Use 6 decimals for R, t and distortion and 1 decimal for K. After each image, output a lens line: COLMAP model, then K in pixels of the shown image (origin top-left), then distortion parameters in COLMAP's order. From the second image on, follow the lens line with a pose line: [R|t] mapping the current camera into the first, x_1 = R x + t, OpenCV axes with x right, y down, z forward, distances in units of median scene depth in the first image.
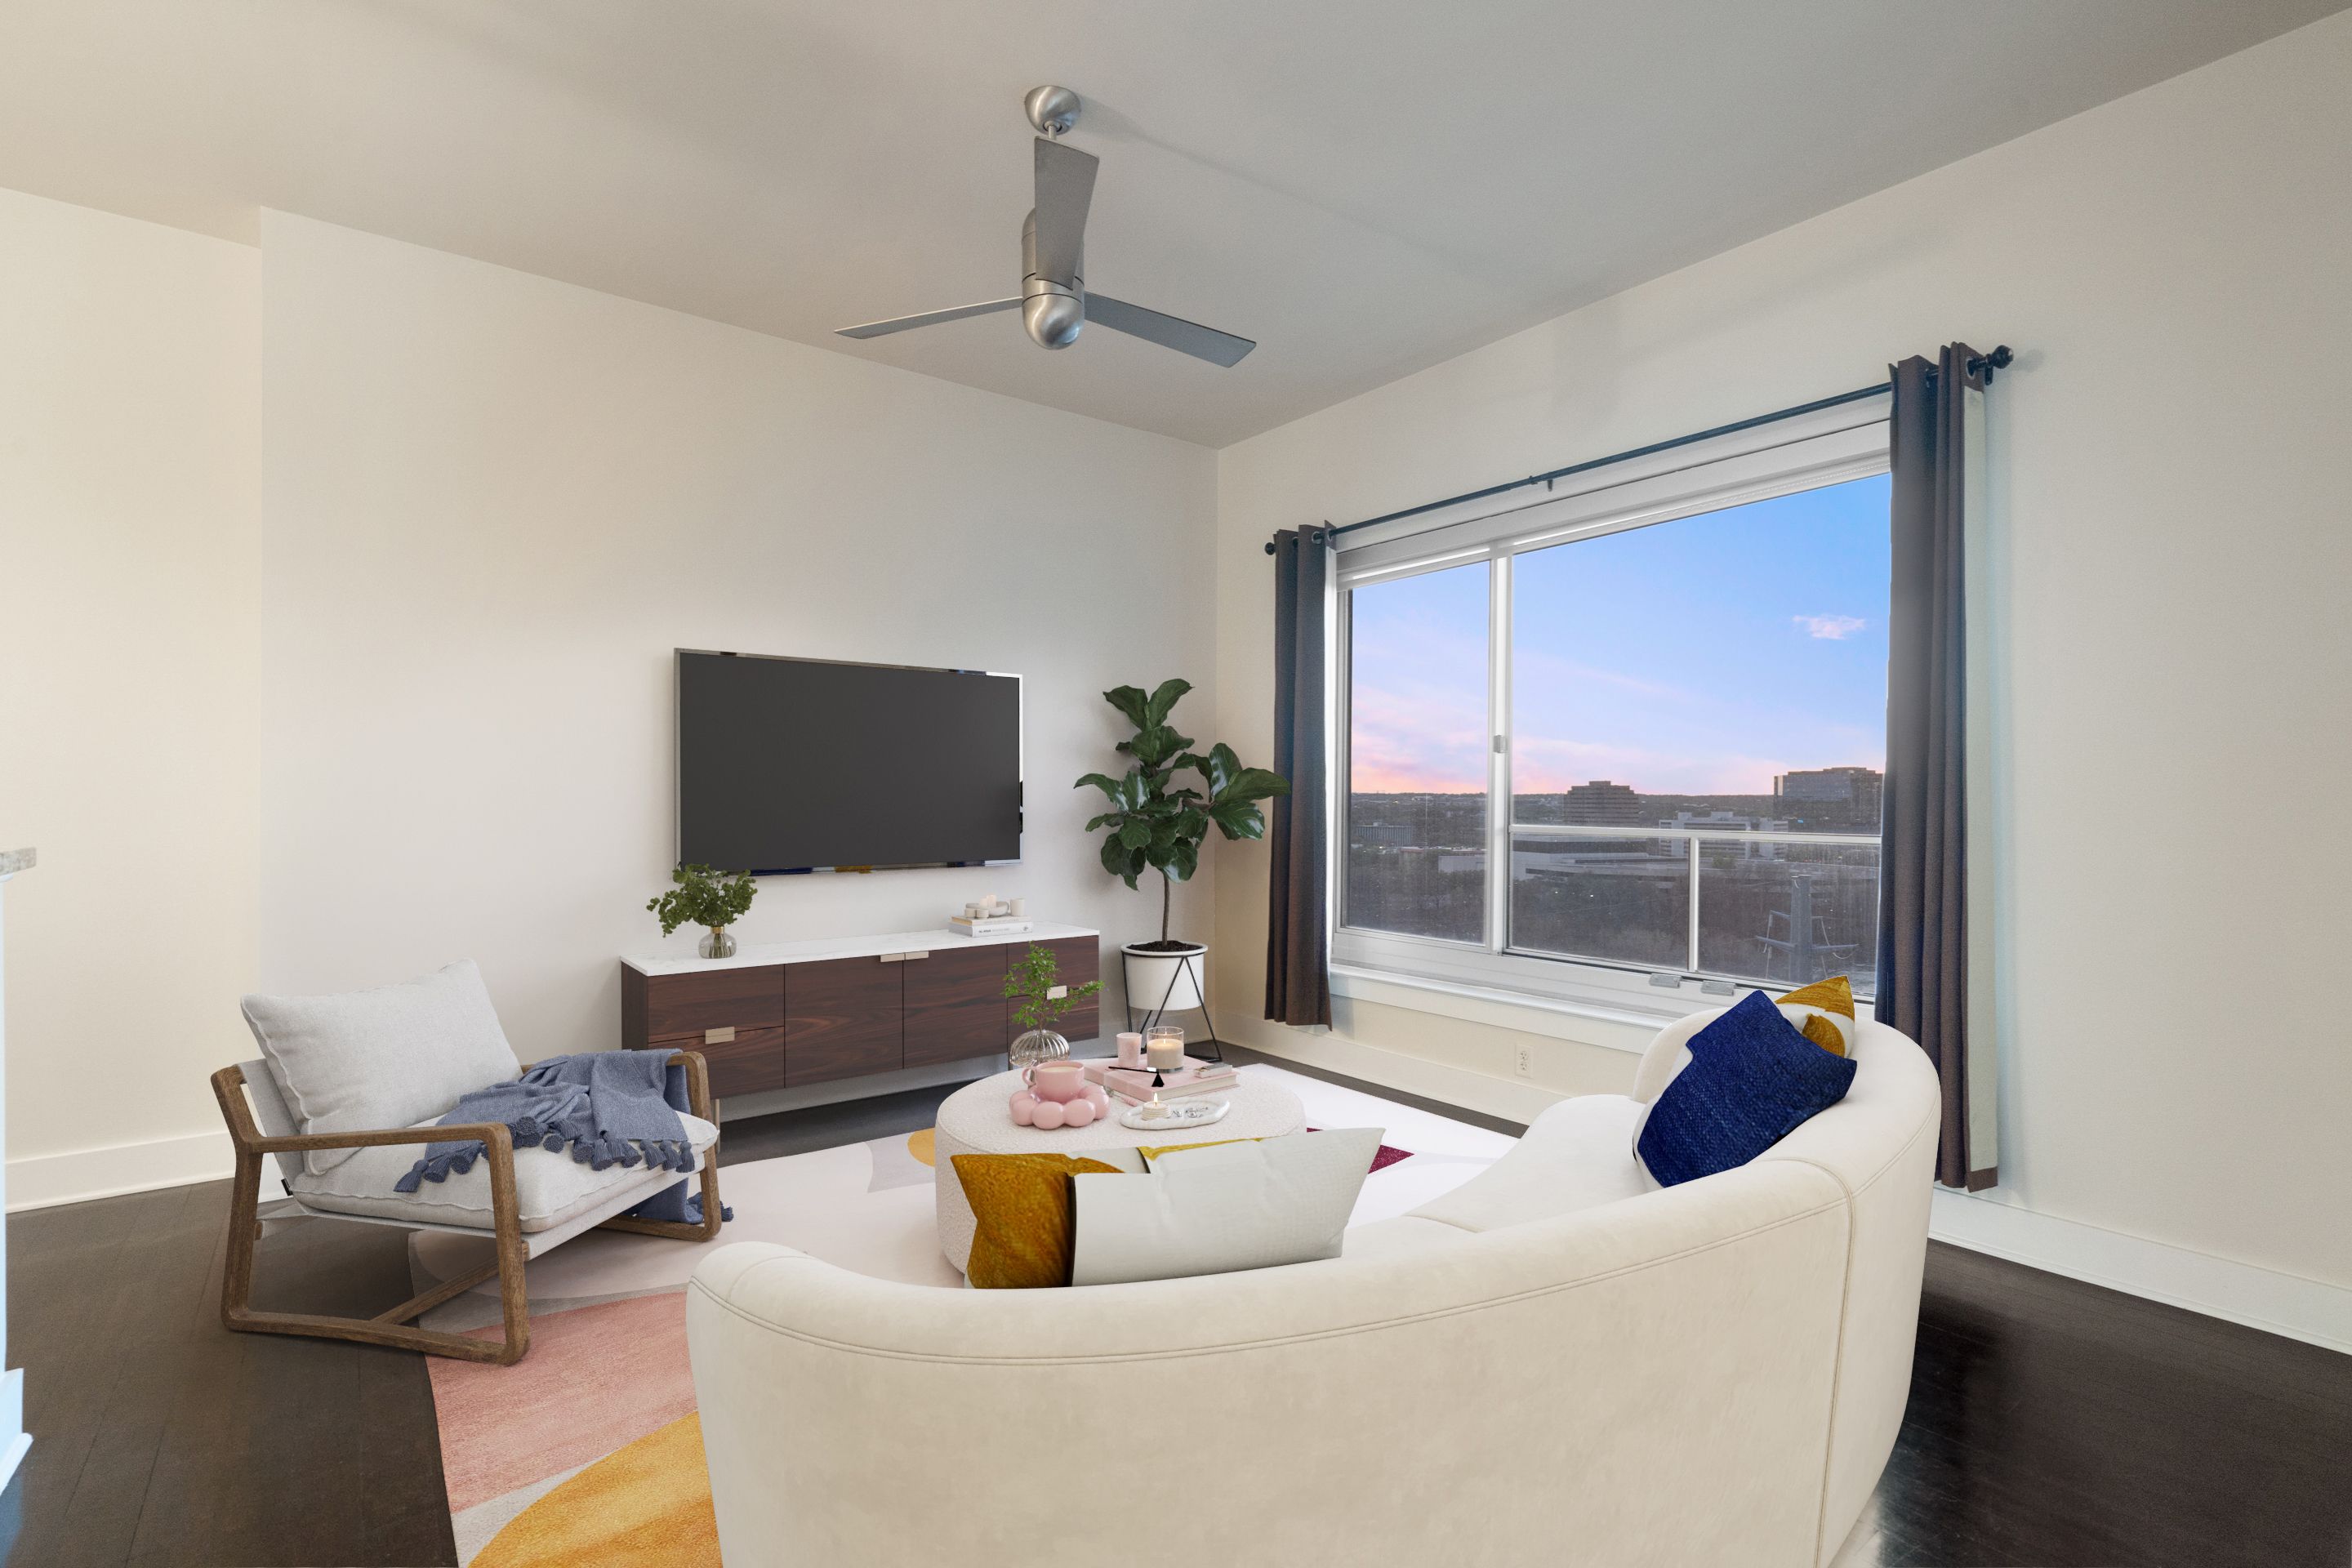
lens RADIAL K [[1020.7, 0, 1180.5], [0, 1020.7, 800.9], [0, 0, 1]] dist [0.002124, 0.000233]
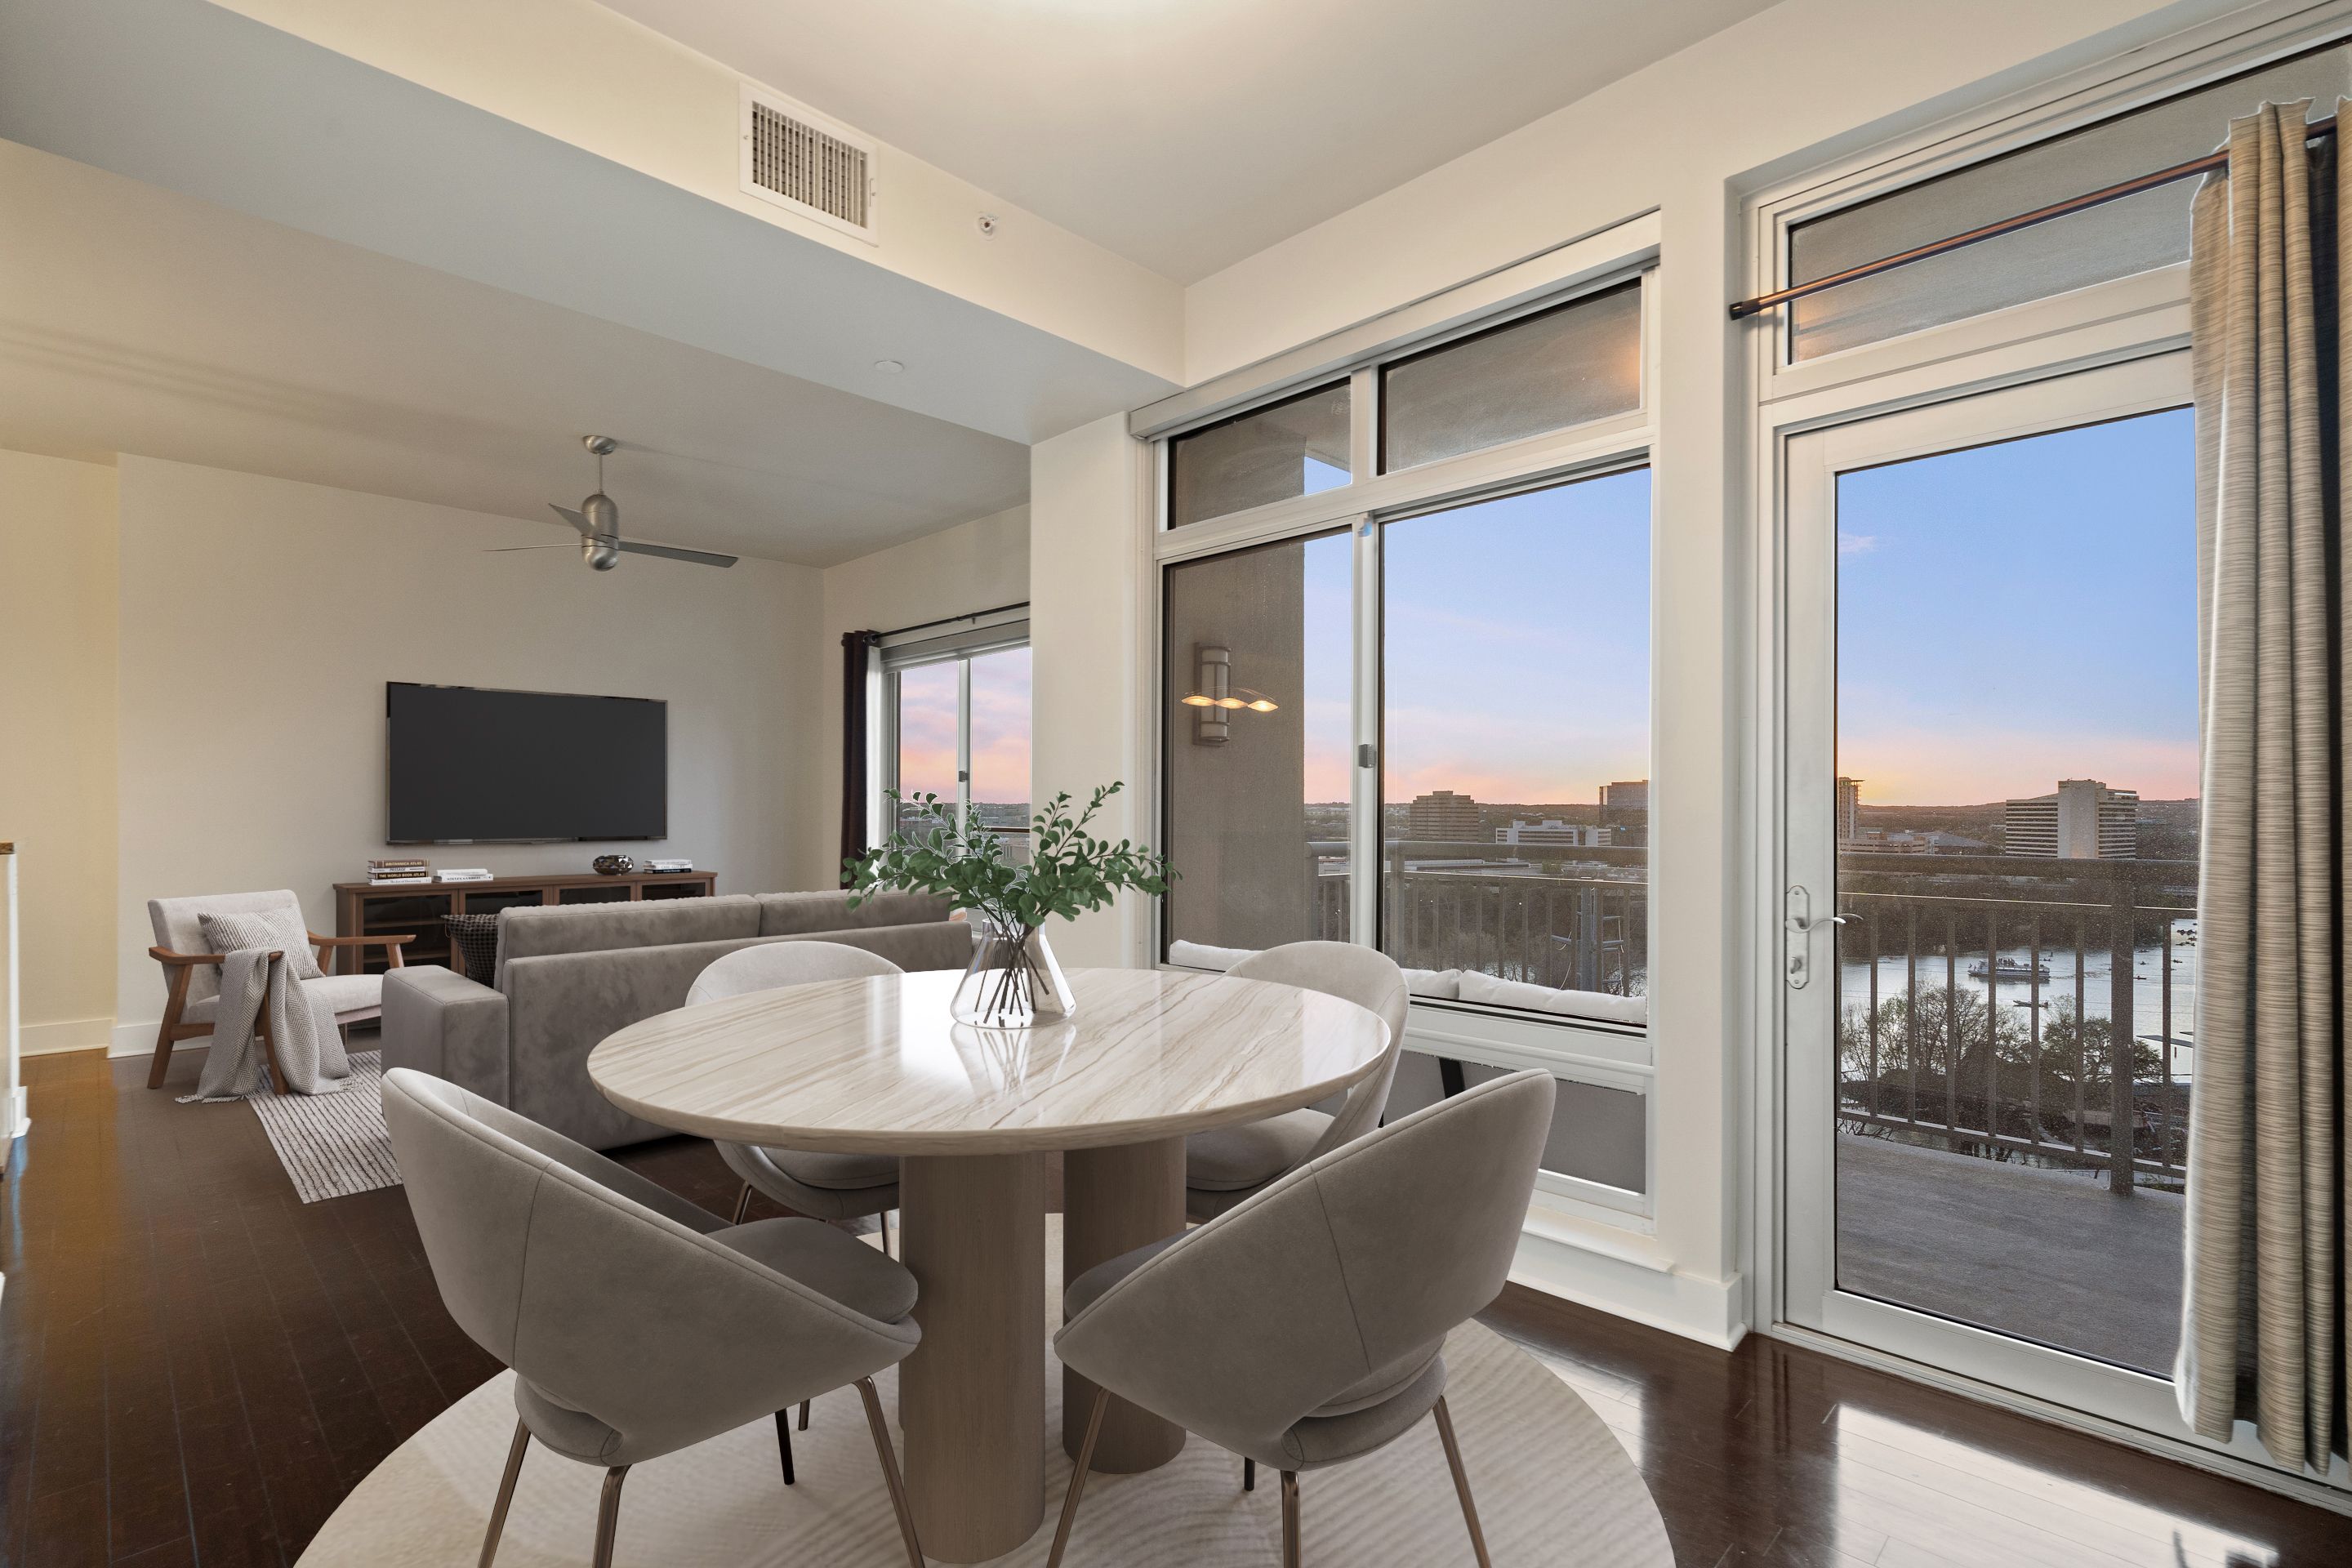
lens RADIAL K [[1032.9, 0, 1169.6], [0, 1032.9, 811.9], [0, 0, 1]] dist [0.000611, -0.000136]
pose [[0.993325, -0.000495, 0.115348, 0.412321], [0.000295, 0.999998, 0.001757, -0.001975], [-0.115349, -0.001711, 0.993324, -0.597096]]
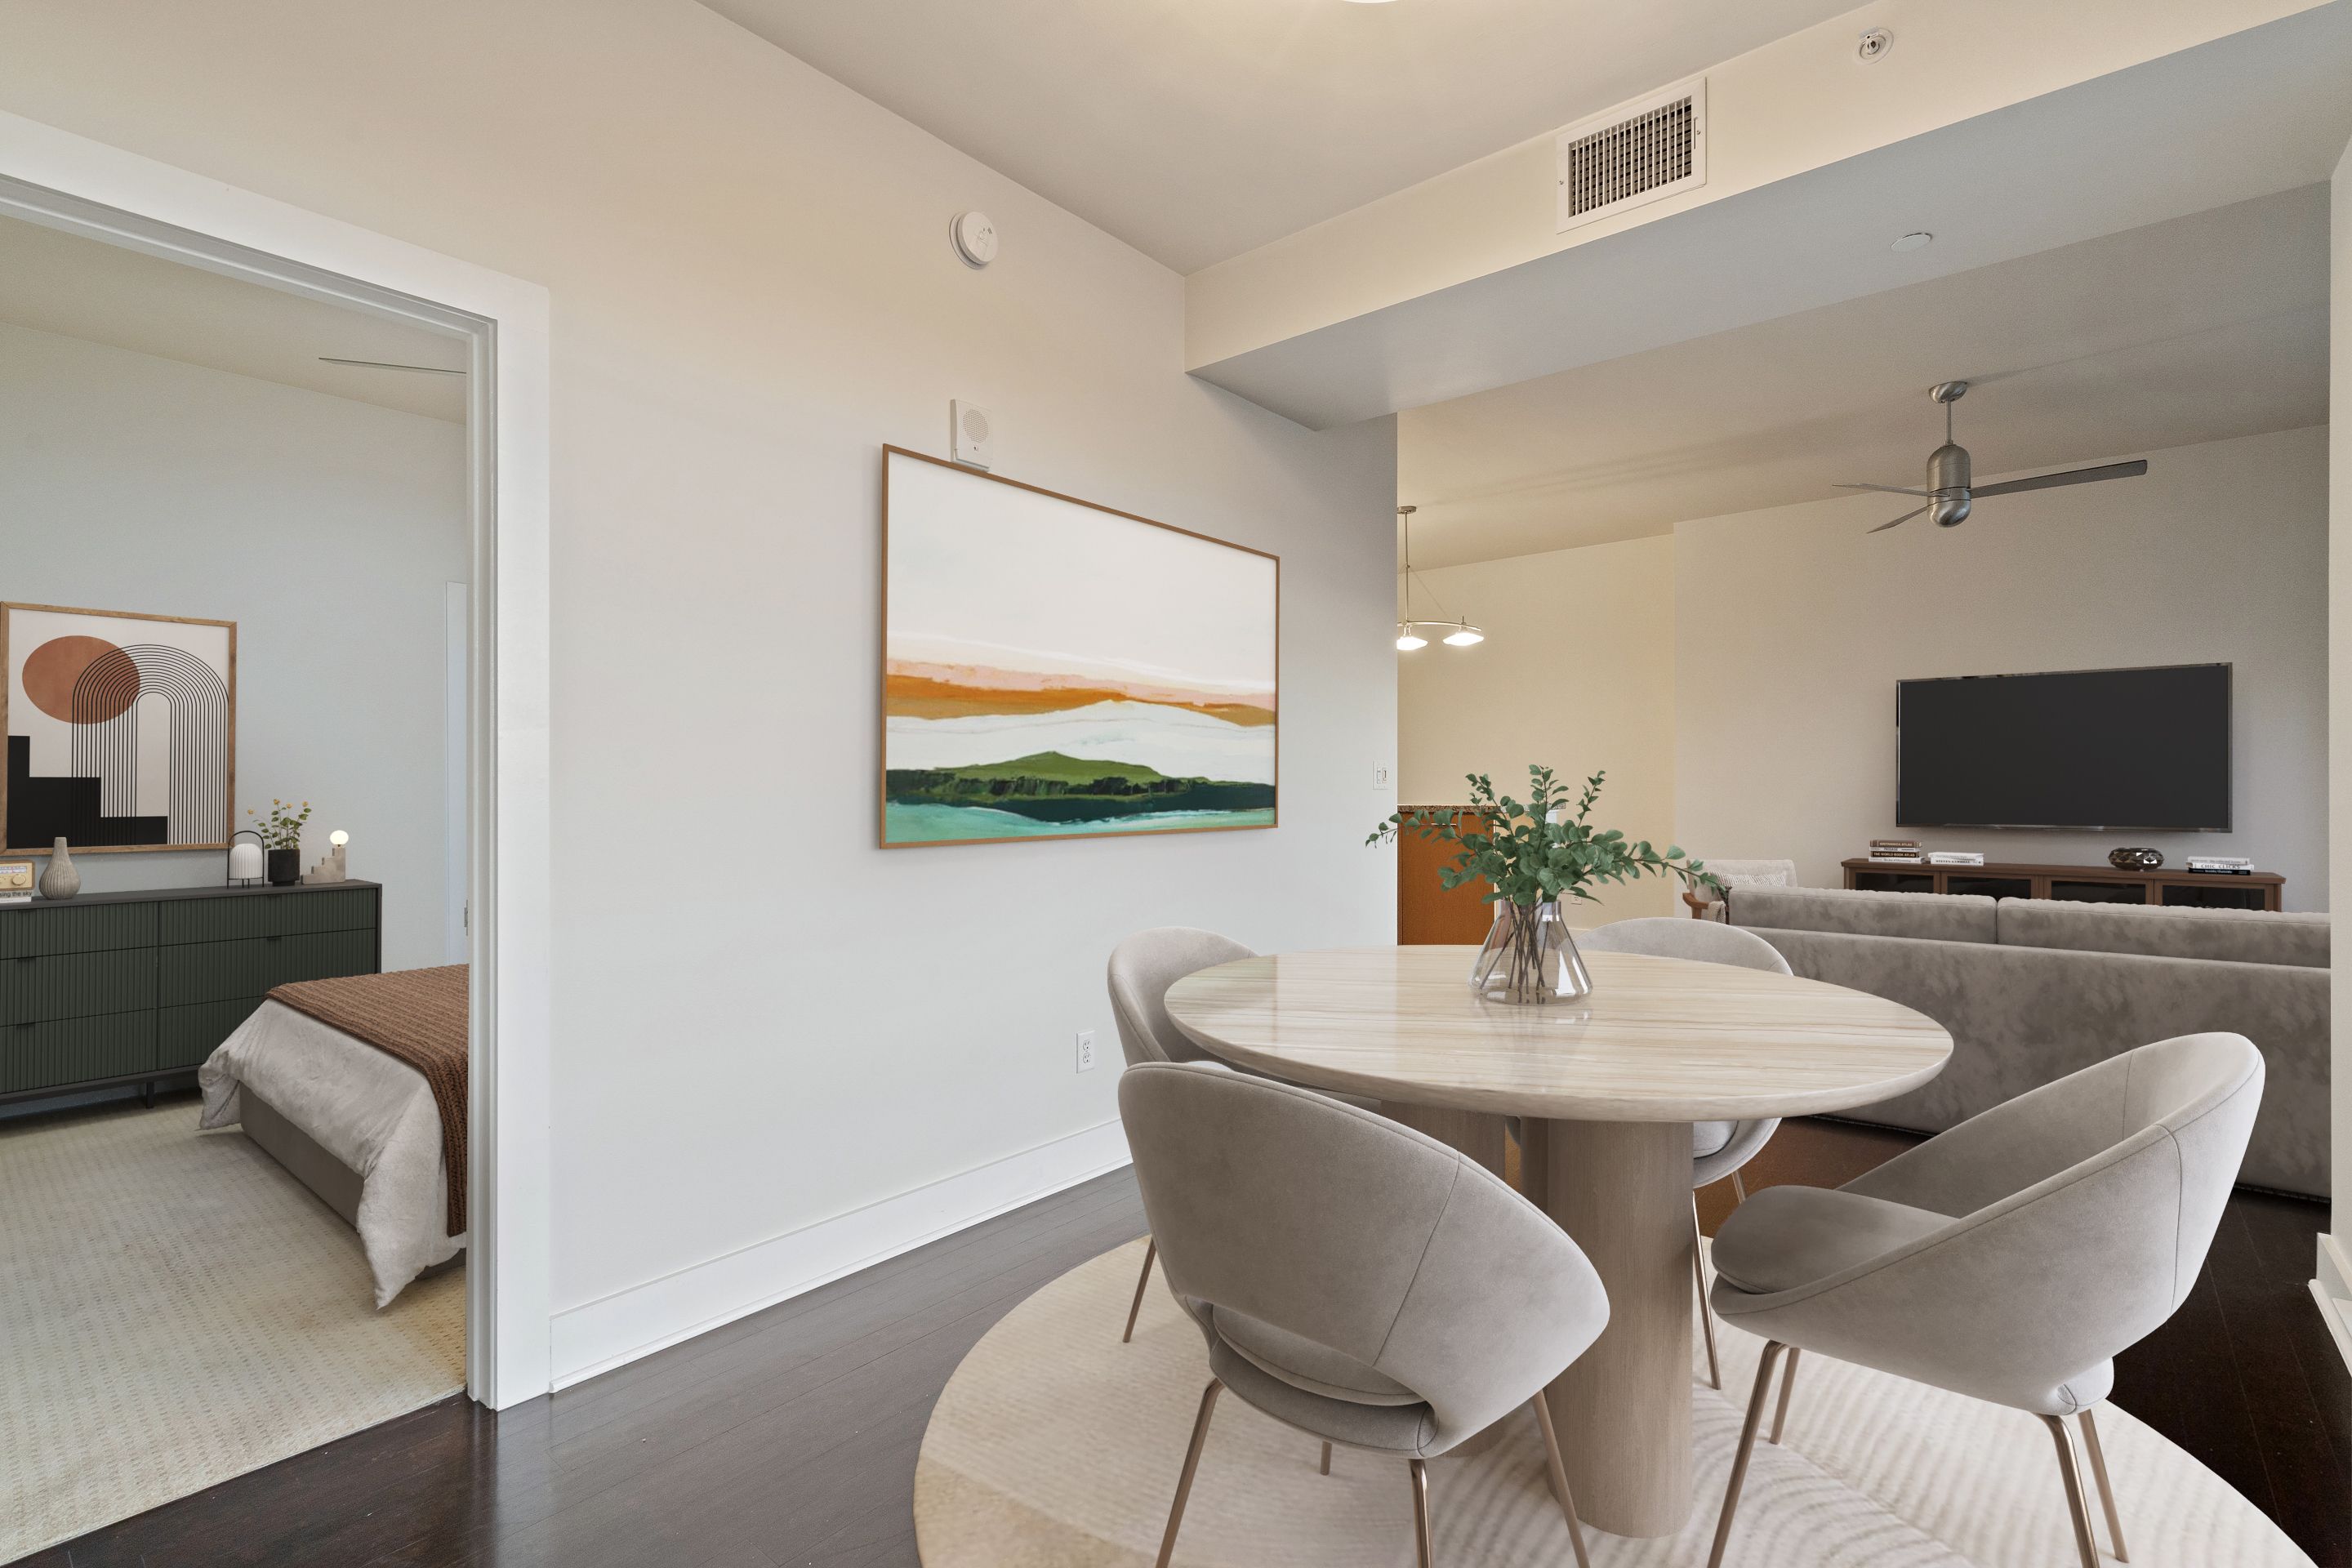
lens RADIAL K [[1105.0, 0, 1176.0], [0, 1105.0, 784.0], [0, 0, 1]] dist [0.000540, 0.000074]
pose [[0.228680, -0.010867, -0.973441, 0.828966], [-0.010736, 0.999849, -0.013683, 0.019676], [0.973442, 0.013580, 0.228529, -0.416061]]
